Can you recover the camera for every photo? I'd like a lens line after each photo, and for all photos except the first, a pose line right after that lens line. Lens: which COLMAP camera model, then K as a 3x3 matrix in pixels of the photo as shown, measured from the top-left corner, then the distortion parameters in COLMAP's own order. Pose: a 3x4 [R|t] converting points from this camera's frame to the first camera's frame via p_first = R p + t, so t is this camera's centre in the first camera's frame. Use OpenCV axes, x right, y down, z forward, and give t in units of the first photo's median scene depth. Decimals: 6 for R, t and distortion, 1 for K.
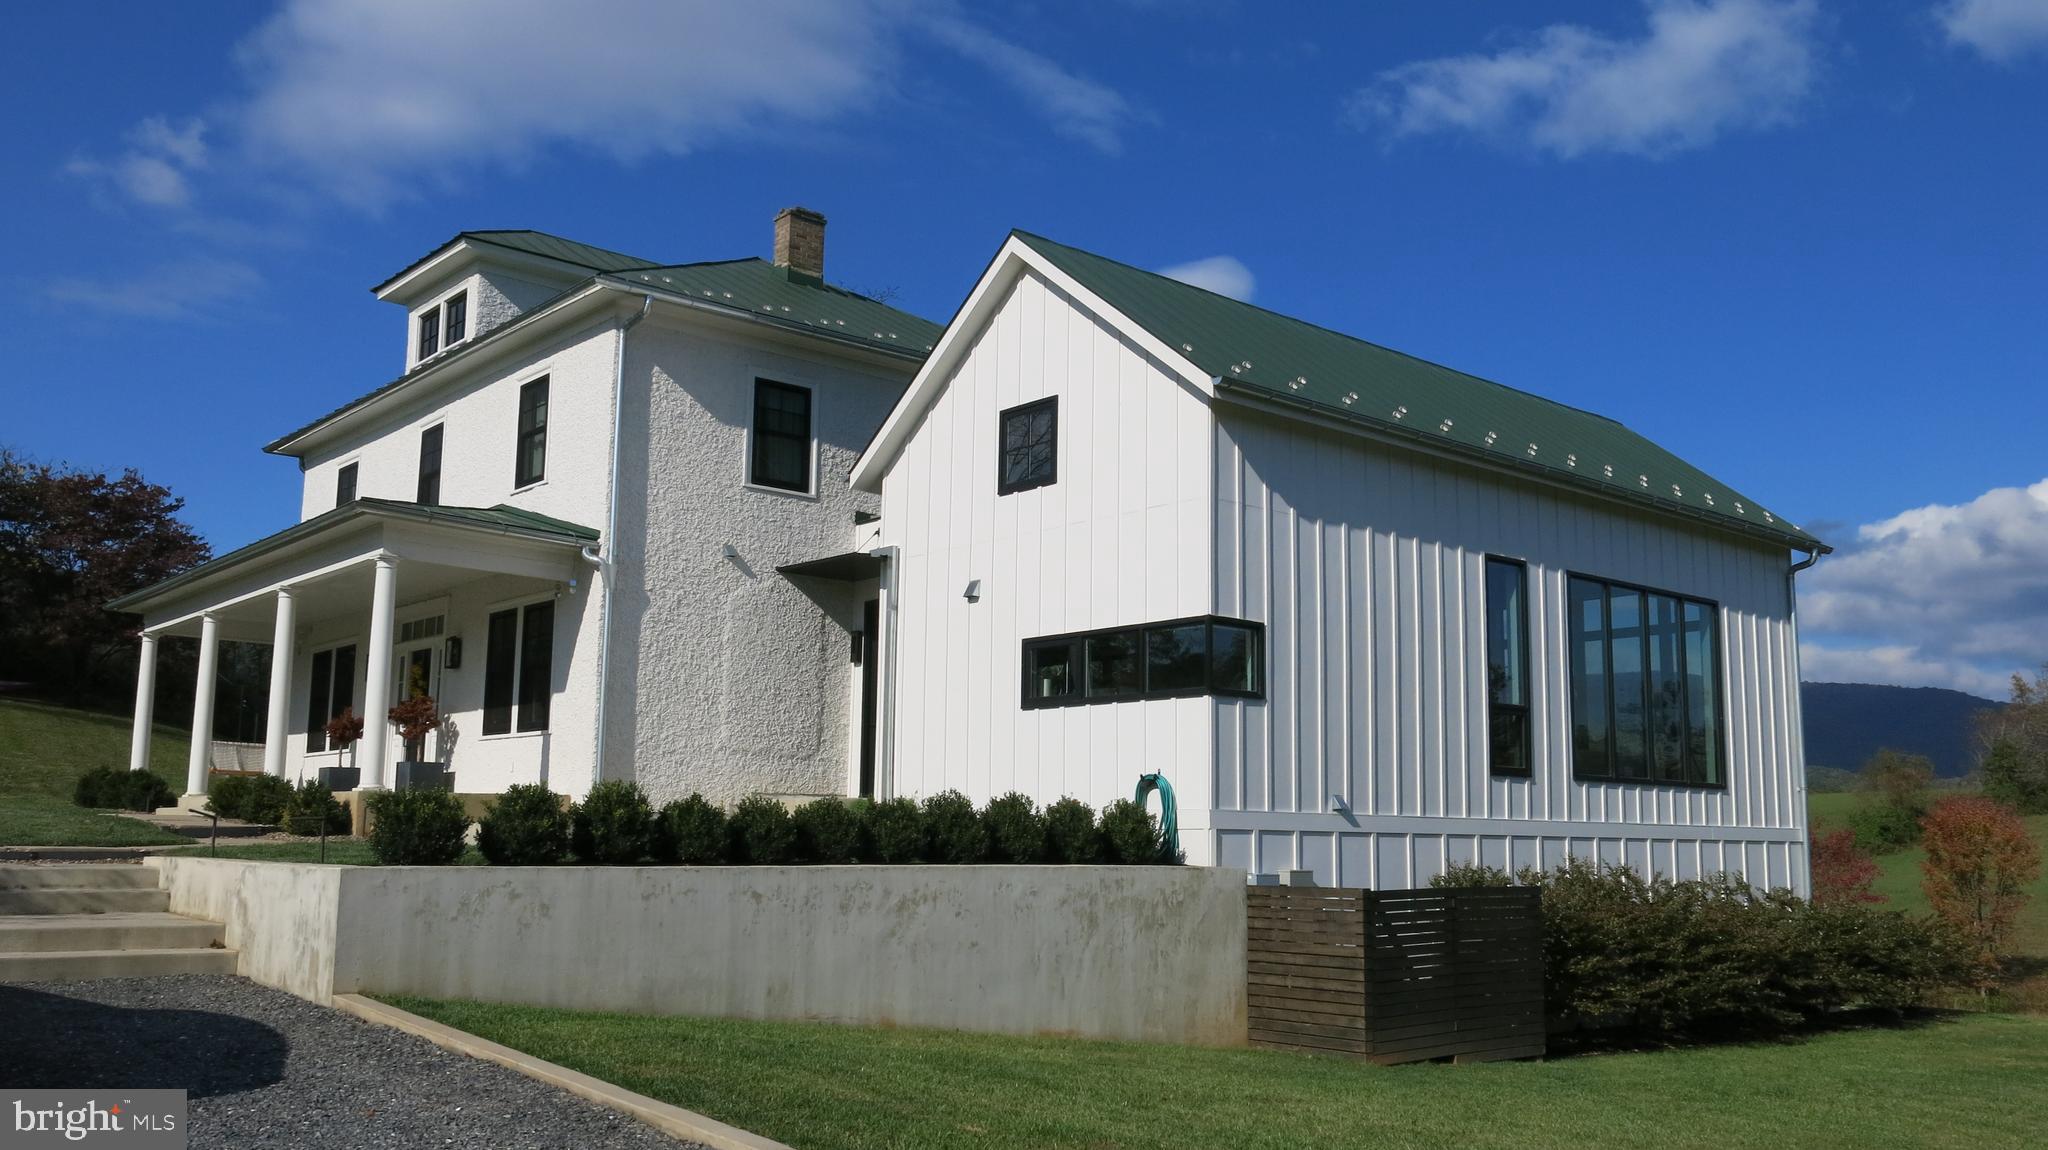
lens RADIAL K [[1708.8, 0, 1026.9], [0, 1708.8, 583.2], [0, 0, 1]] dist [-0.019180, 0.010863]
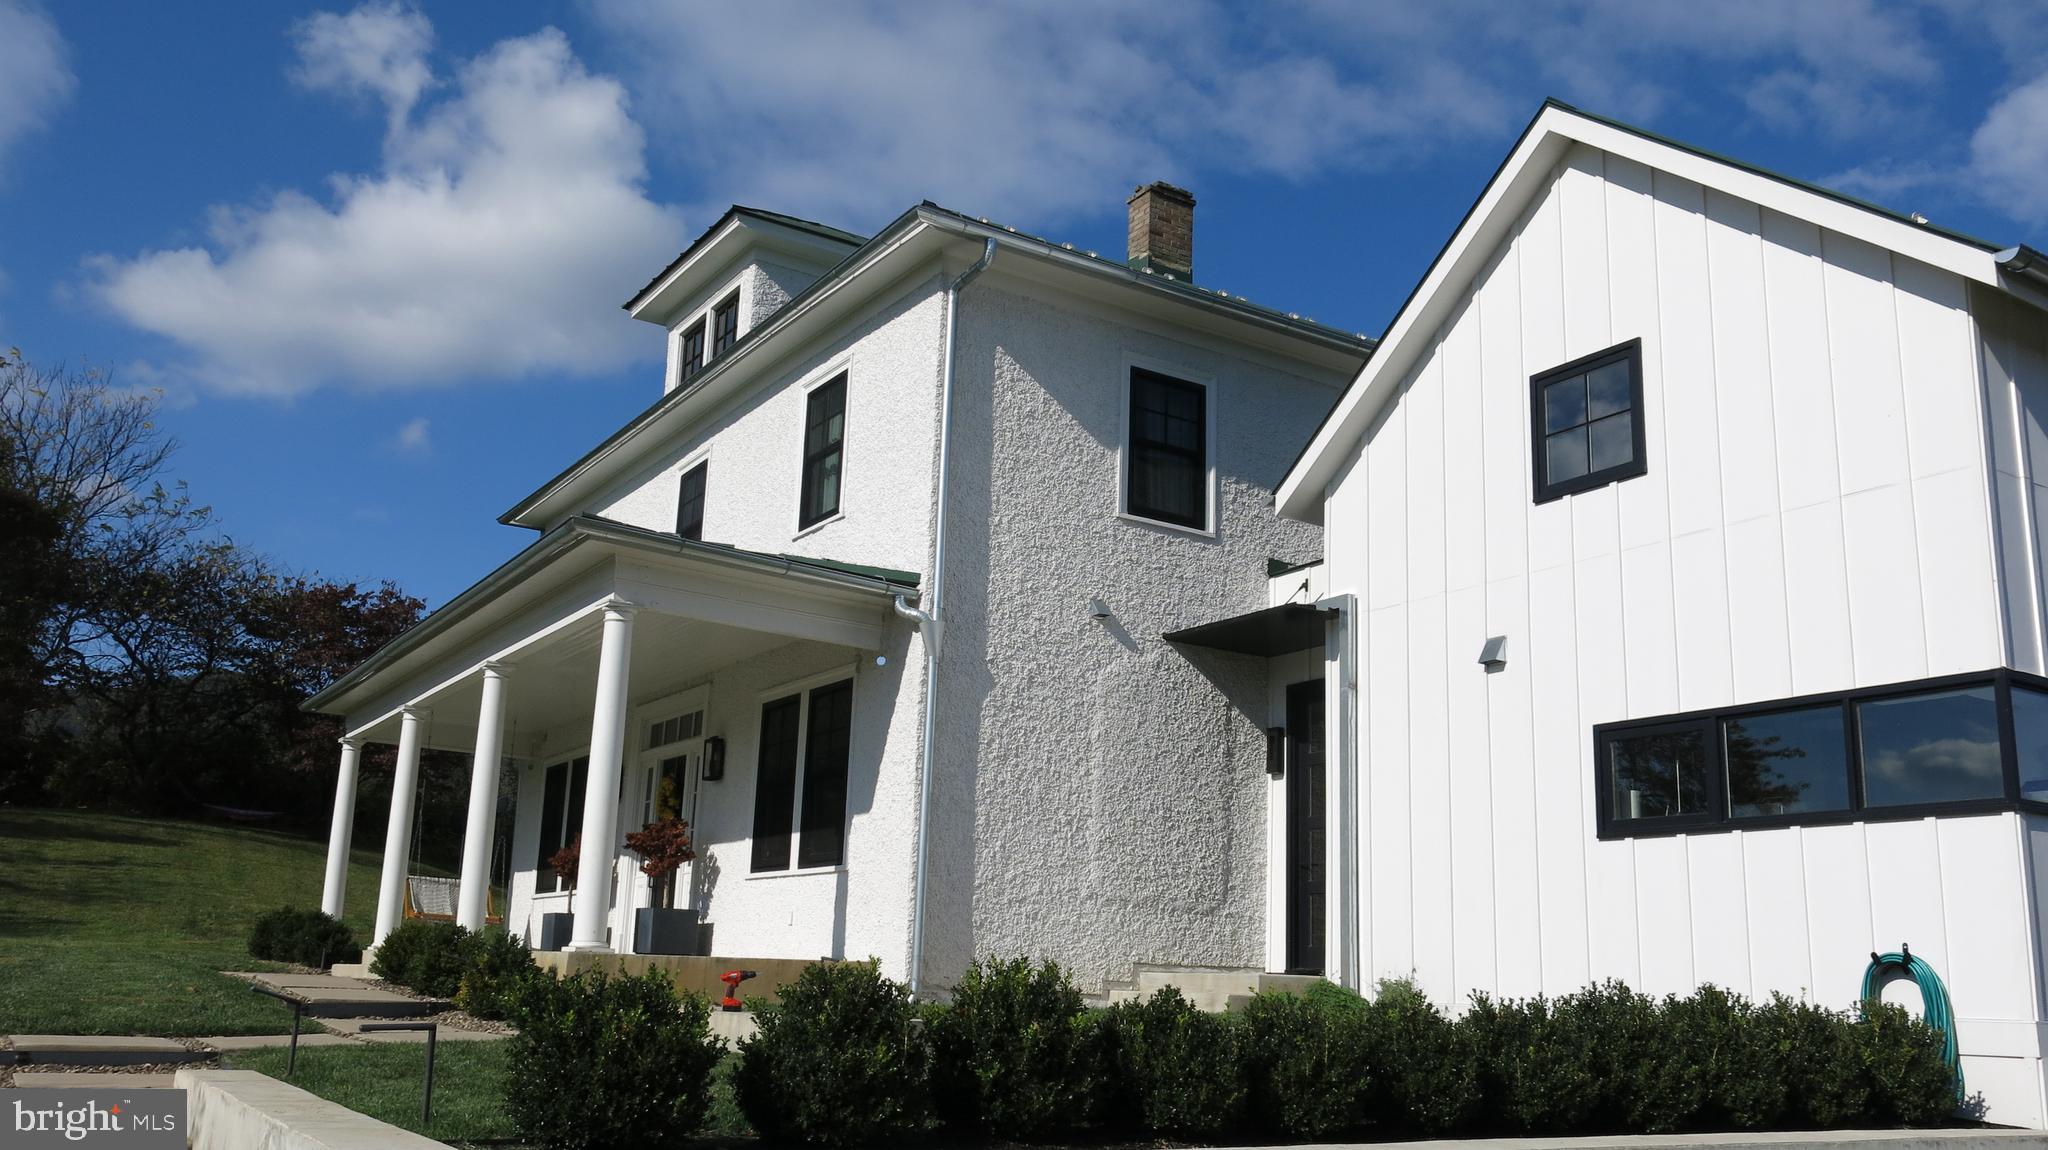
lens RADIAL K [[1708.8, 0, 1026.9], [0, 1708.8, 583.2], [0, 0, 1]] dist [-0.019180, 0.010863]
pose [[0.988699, -0.011116, -0.149502, -0.098005], [-0.001986, 0.996189, -0.087201, 0.031041], [0.149901, 0.086513, 0.984909, 0.307371]]
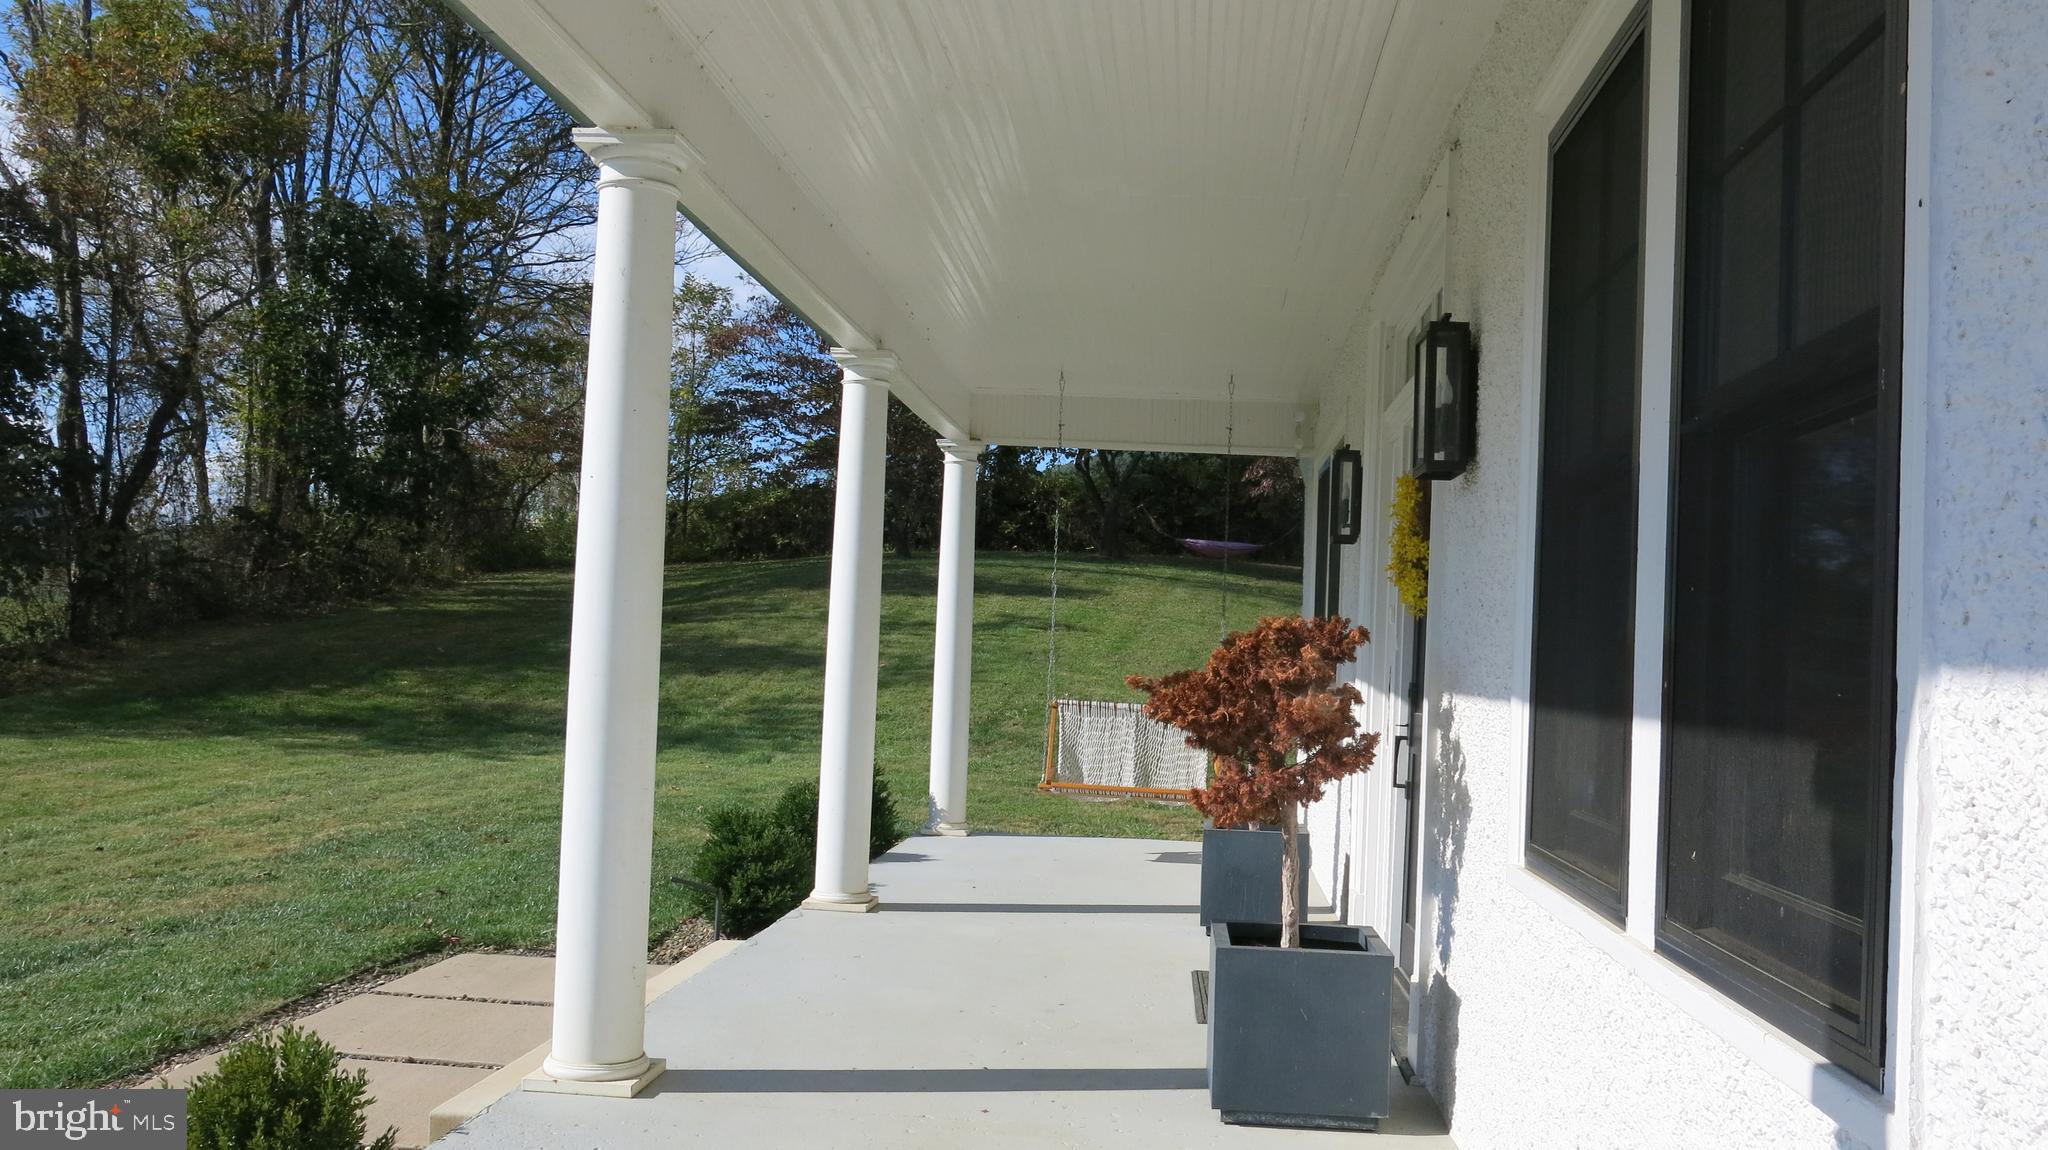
lens RADIAL K [[1708.8, 0, 1026.9], [0, 1708.8, 583.2], [0, 0, 1]] dist [-0.019180, 0.010863]
pose [[0.684861, -0.014482, -0.728530, -0.247199], [0.075234, 0.995865, 0.050929, 0.053524], [0.724779, -0.089689, 0.683118, 0.918521]]
